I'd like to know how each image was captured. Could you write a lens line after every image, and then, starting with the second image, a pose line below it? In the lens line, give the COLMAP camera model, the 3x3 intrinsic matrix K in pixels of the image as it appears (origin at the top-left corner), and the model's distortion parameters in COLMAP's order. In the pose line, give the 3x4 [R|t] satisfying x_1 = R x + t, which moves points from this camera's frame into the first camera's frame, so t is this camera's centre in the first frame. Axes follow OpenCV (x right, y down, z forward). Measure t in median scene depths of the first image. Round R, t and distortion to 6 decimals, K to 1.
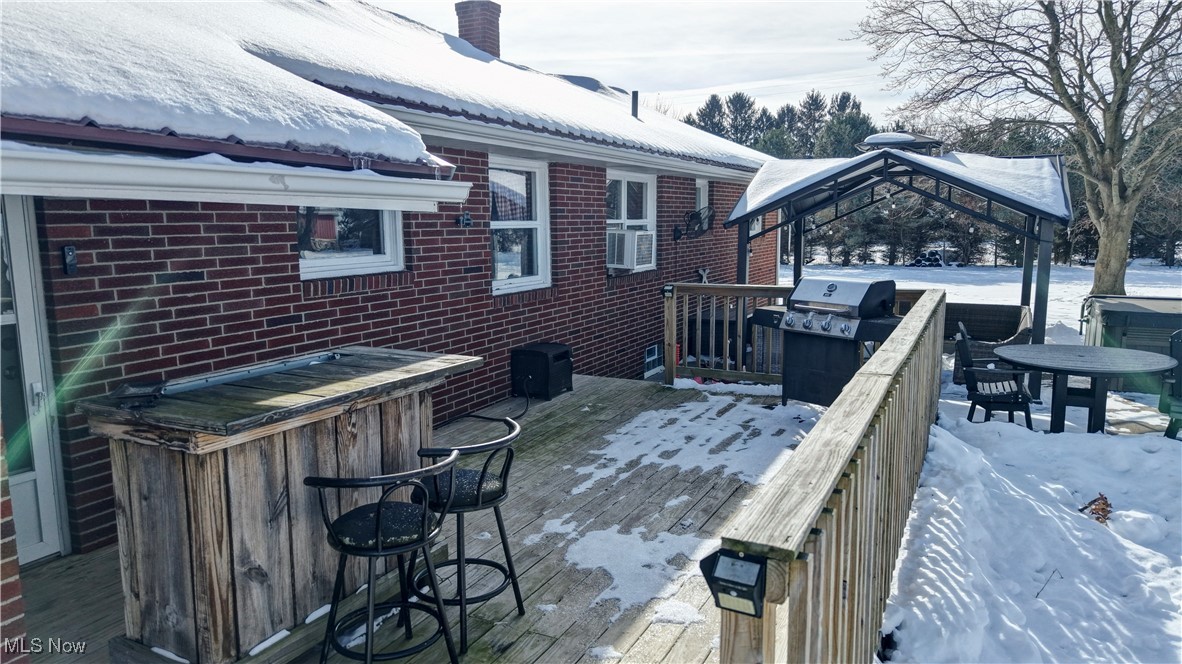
lens RADIAL K [[778.9, 0, 609.8], [0, 778.9, 333.3], [0, 0, 1]] dist [0.001598, -0.004039]
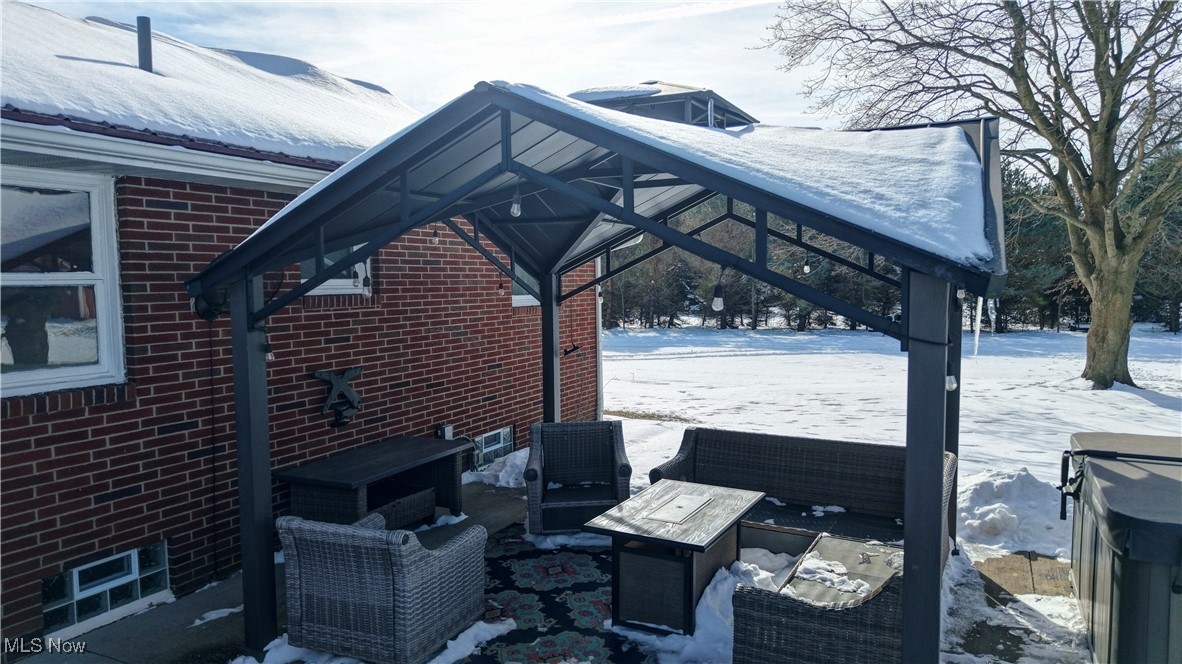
lens RADIAL K [[778.9, 0, 609.8], [0, 778.9, 333.3], [0, 0, 1]] dist [0.001598, -0.004039]
pose [[0.999982, -0.001603, 0.005725, 0.166361], [0.002027, 0.997192, -0.074860, -0.038071], [-0.005589, 0.074870, 0.997178, 0.265641]]
